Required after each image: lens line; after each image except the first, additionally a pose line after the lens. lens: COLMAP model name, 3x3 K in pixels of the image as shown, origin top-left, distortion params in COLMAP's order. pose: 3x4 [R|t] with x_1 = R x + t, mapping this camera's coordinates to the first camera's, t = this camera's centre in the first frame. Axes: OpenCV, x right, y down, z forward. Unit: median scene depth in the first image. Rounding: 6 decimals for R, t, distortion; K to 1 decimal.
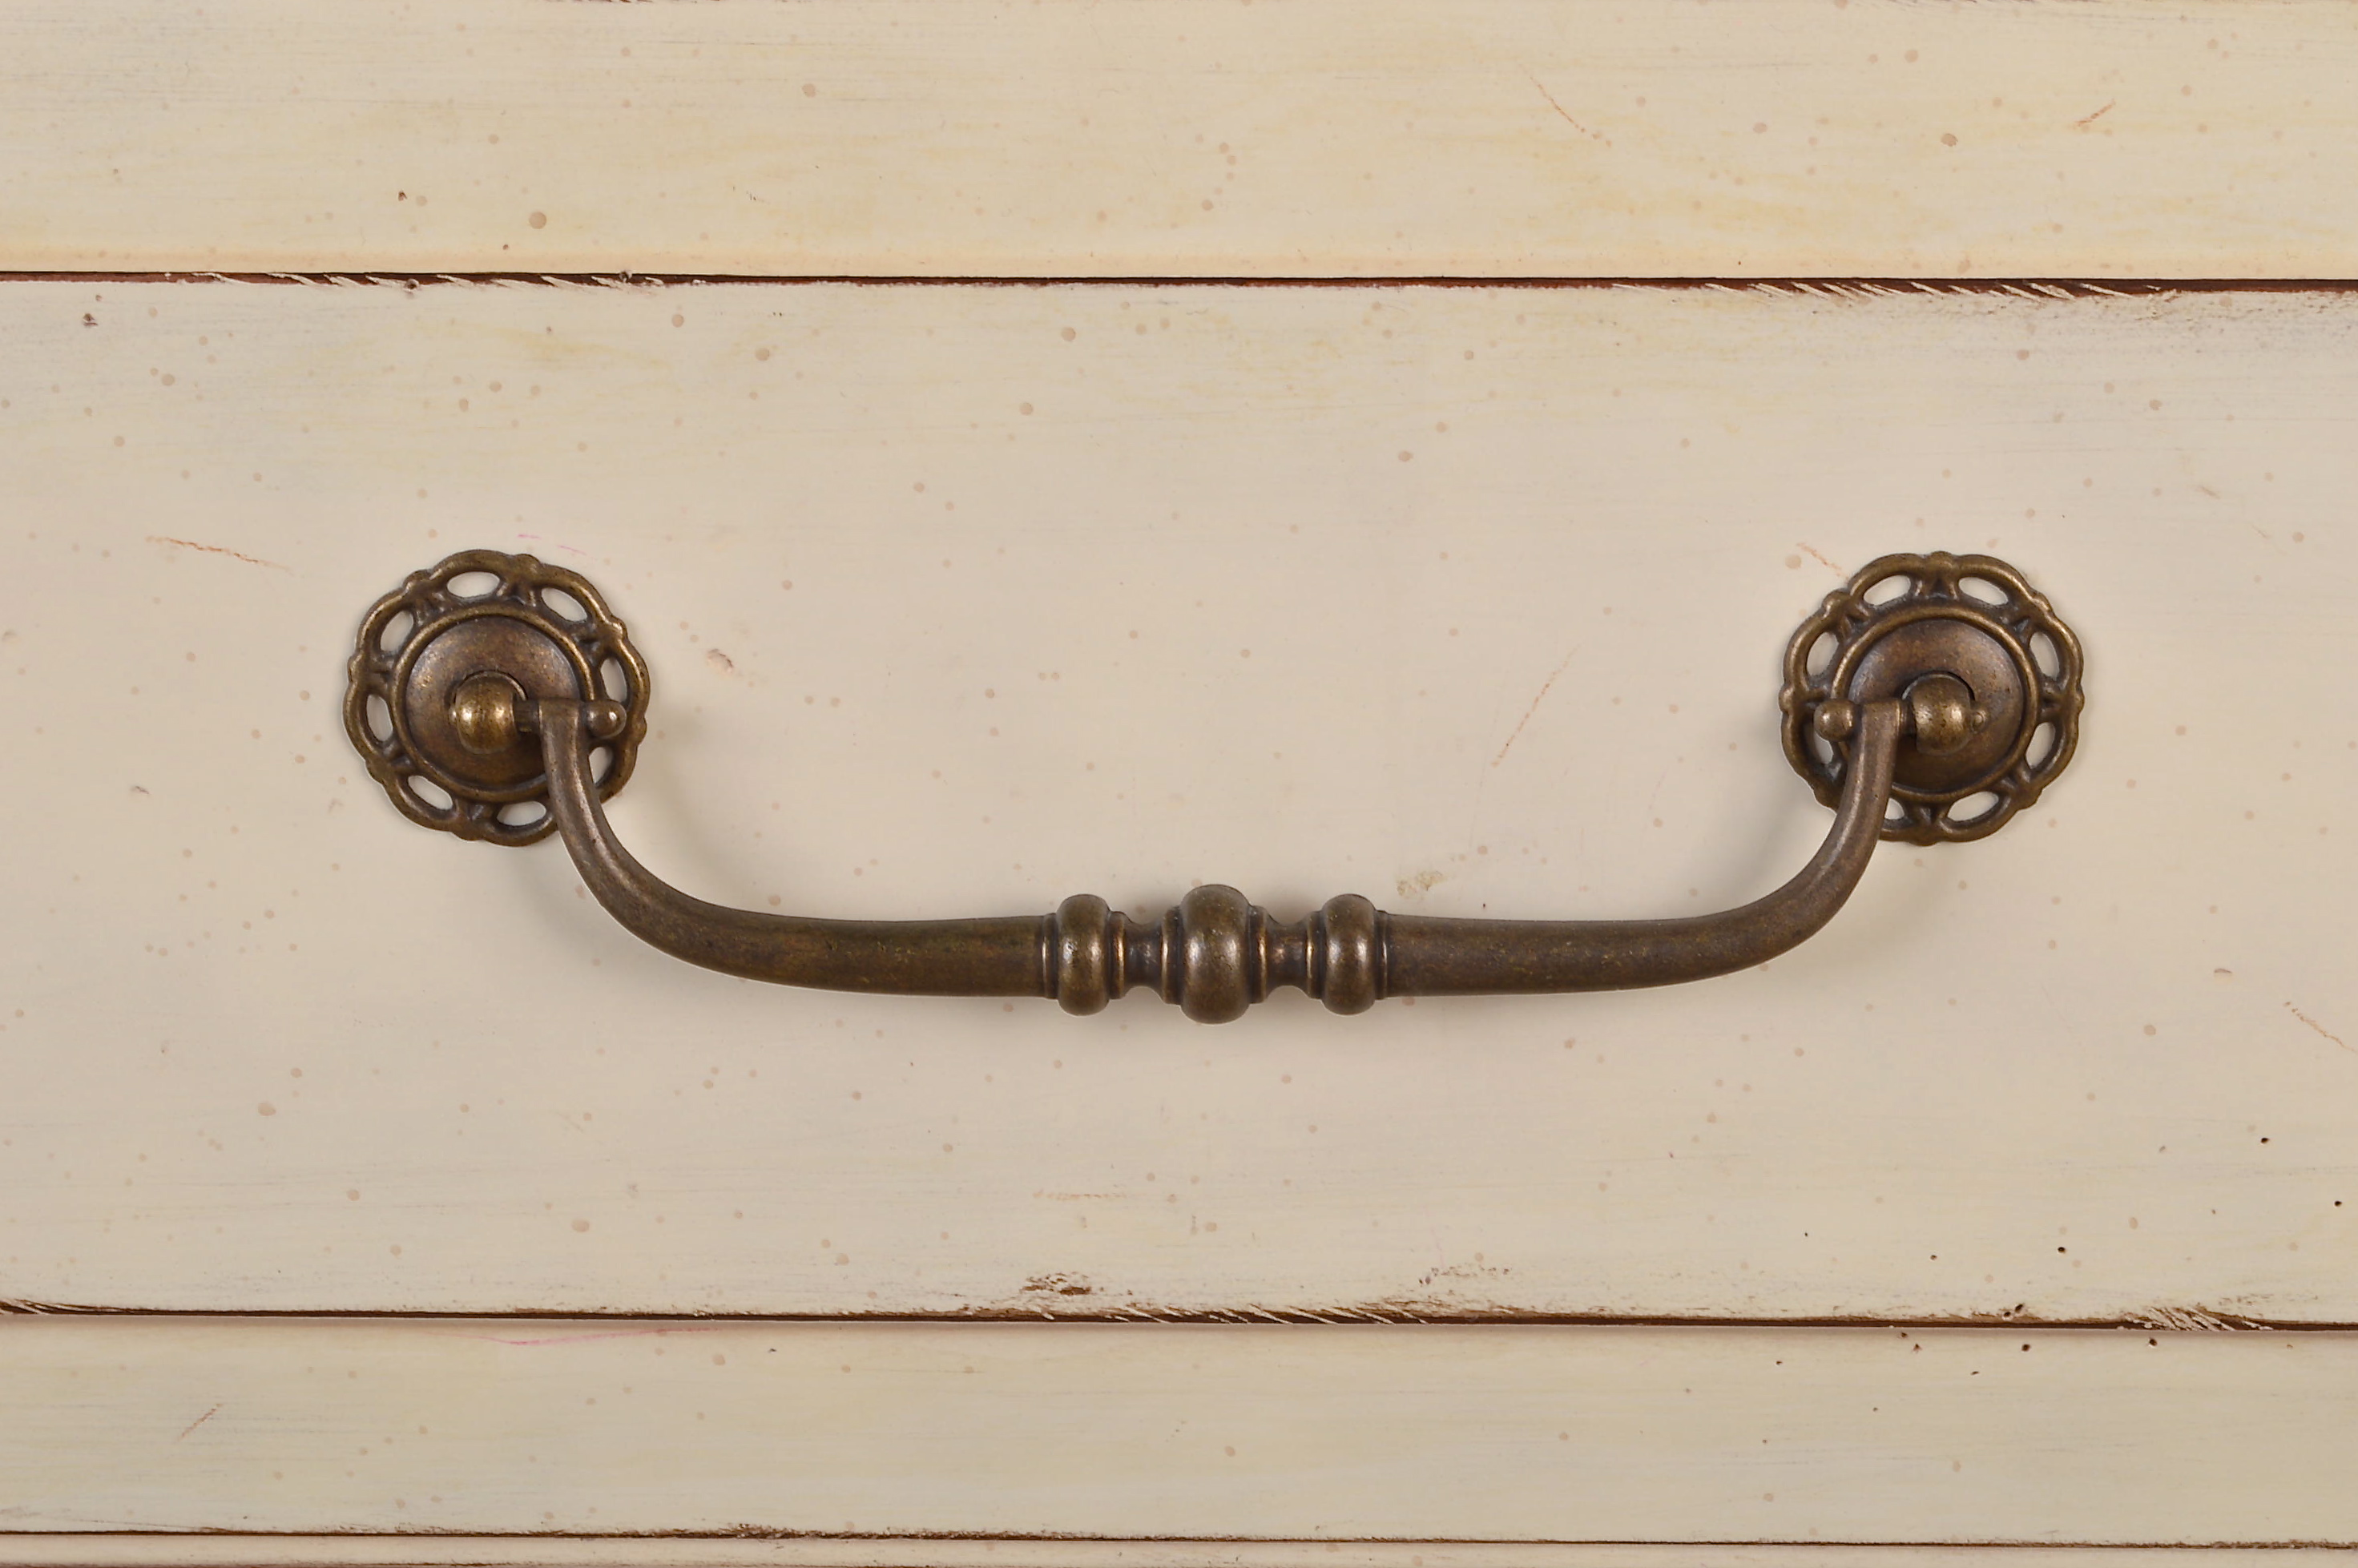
lens RADIAL K [[5348.4, 0, 1182.1], [0, 5348.4, 783.7], [0, 0, 1]] dist [0.008086, 0.000000]
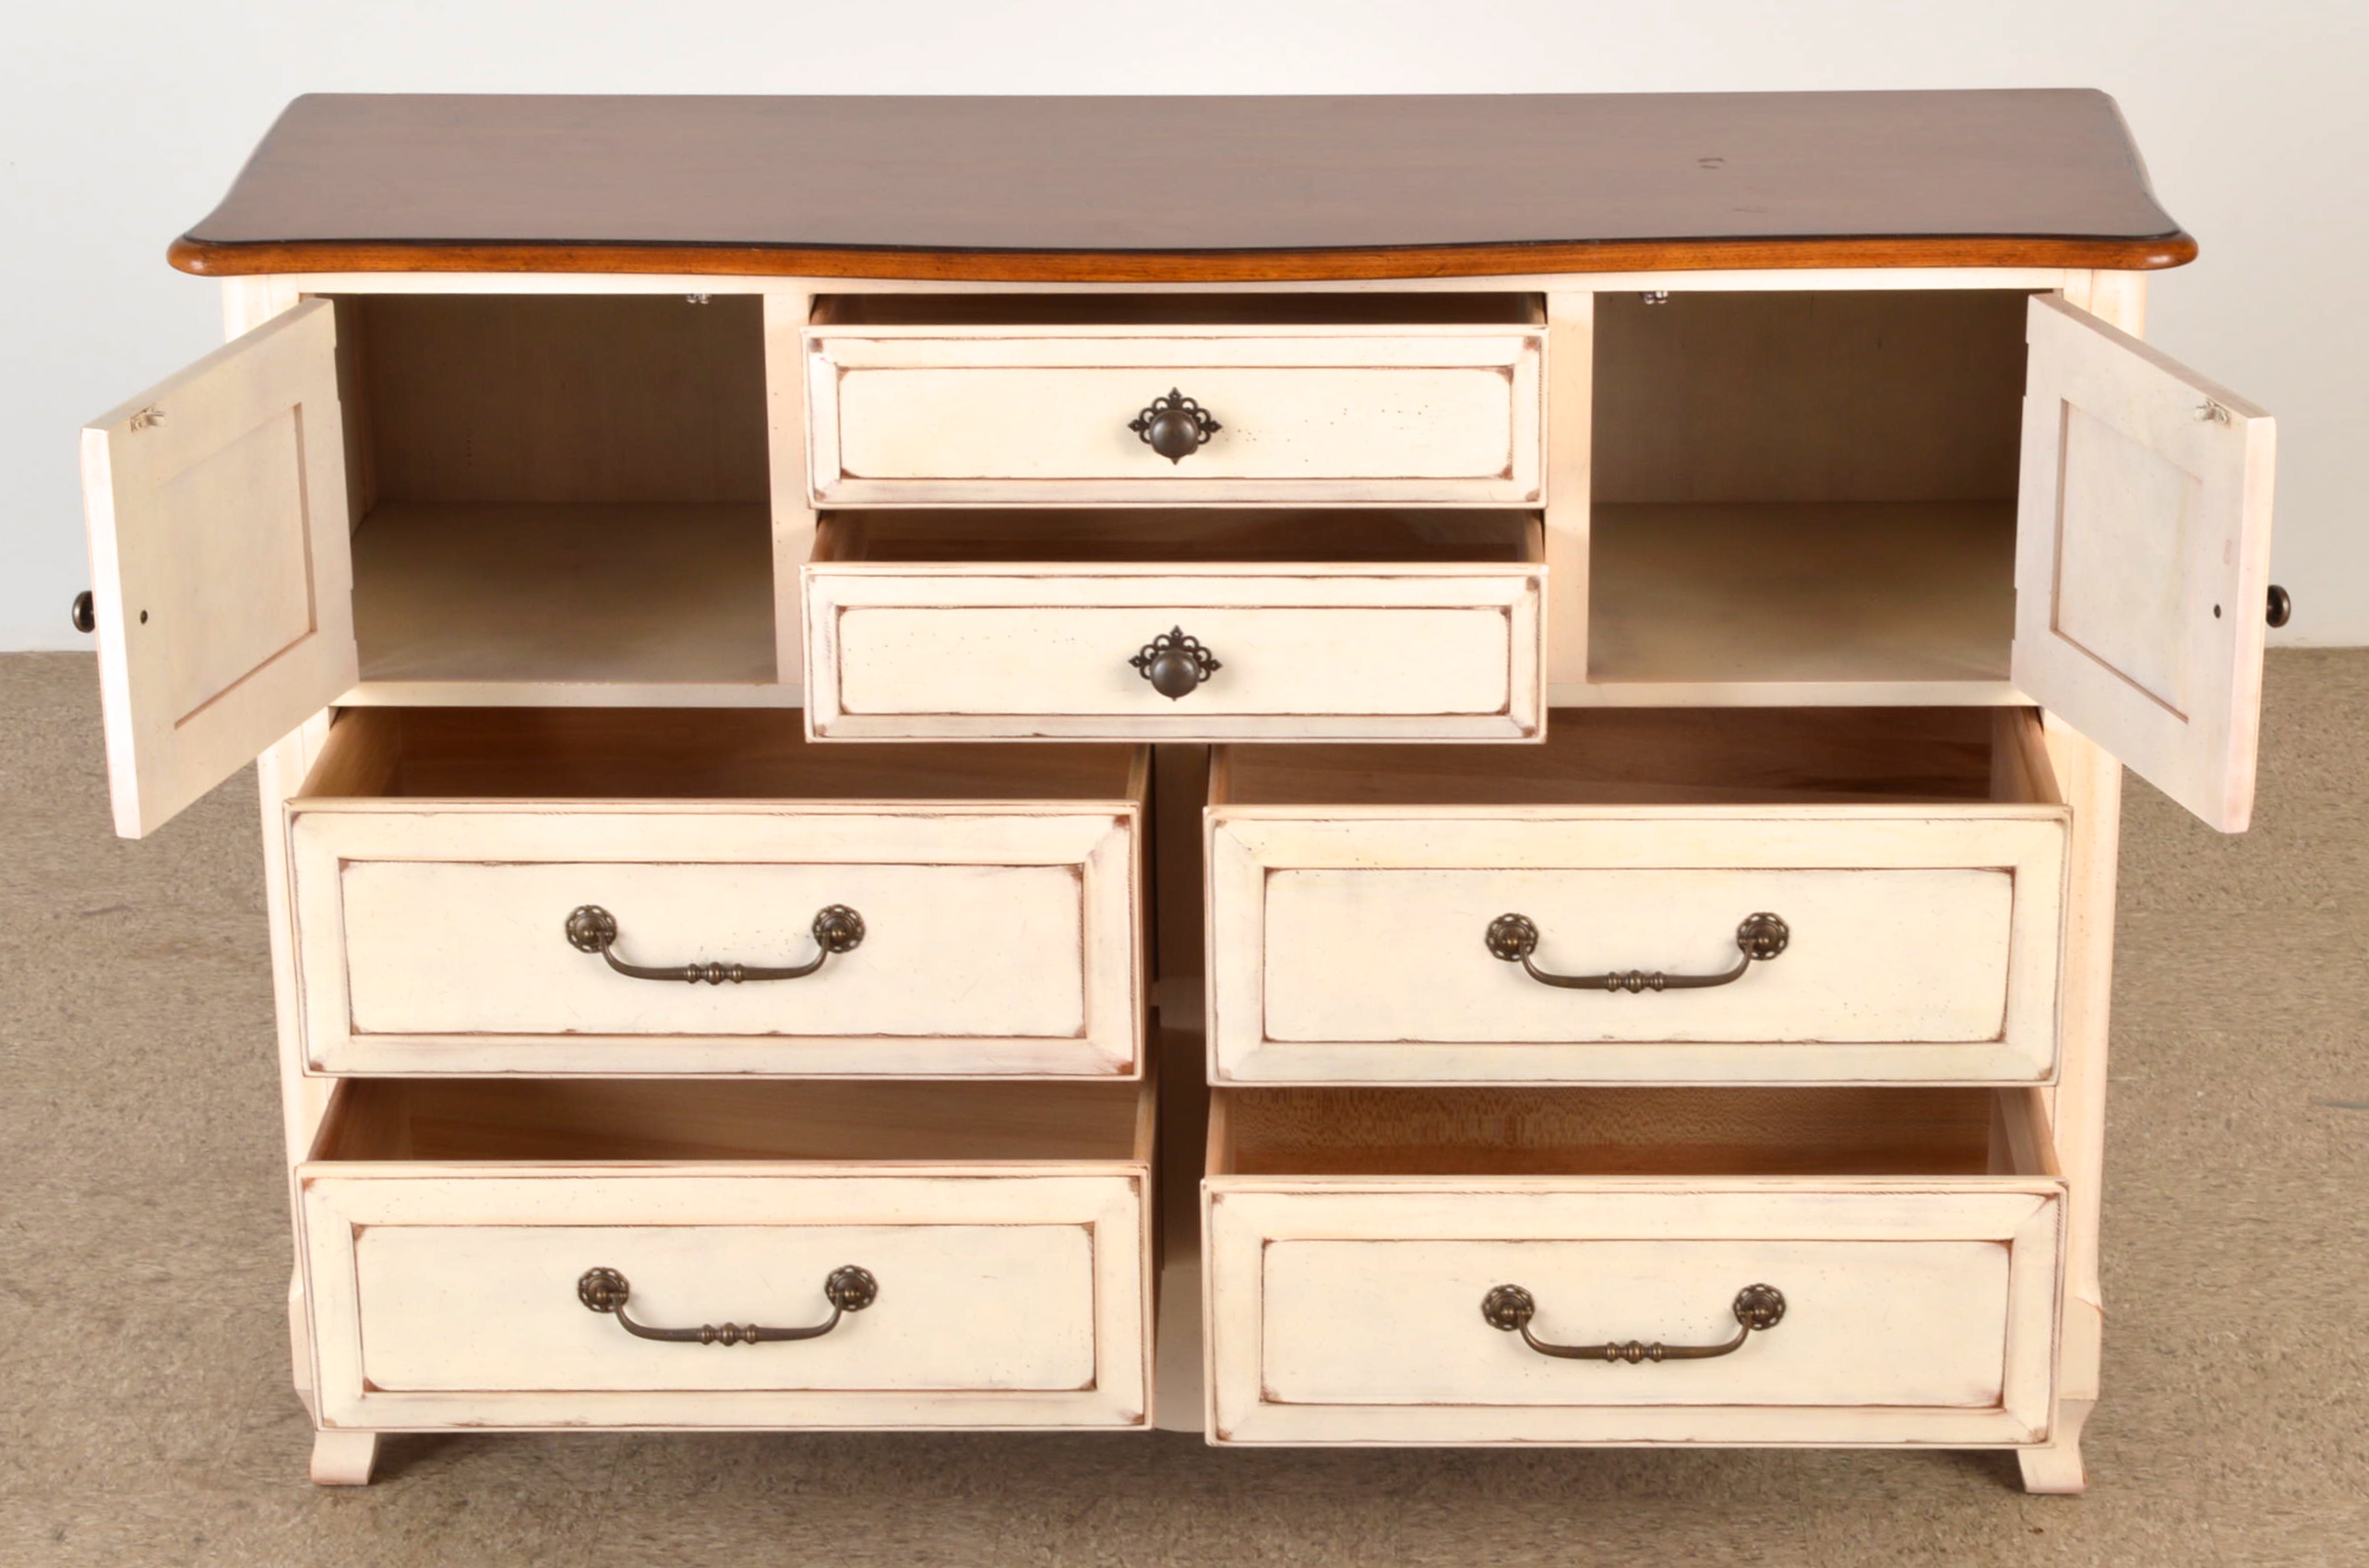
lens RADIAL K [[4832.5, 0, 1126.7], [0, 4832.5, 599.3], [0, 0, 1]] dist [-0.006873, 0.000000]
pose [[0.998844, 0.005382, -0.047775, -0.292340], [-0.000796, 0.995428, 0.095507, -0.862787], [0.048070, -0.095359, 0.994282, -4.125807]]
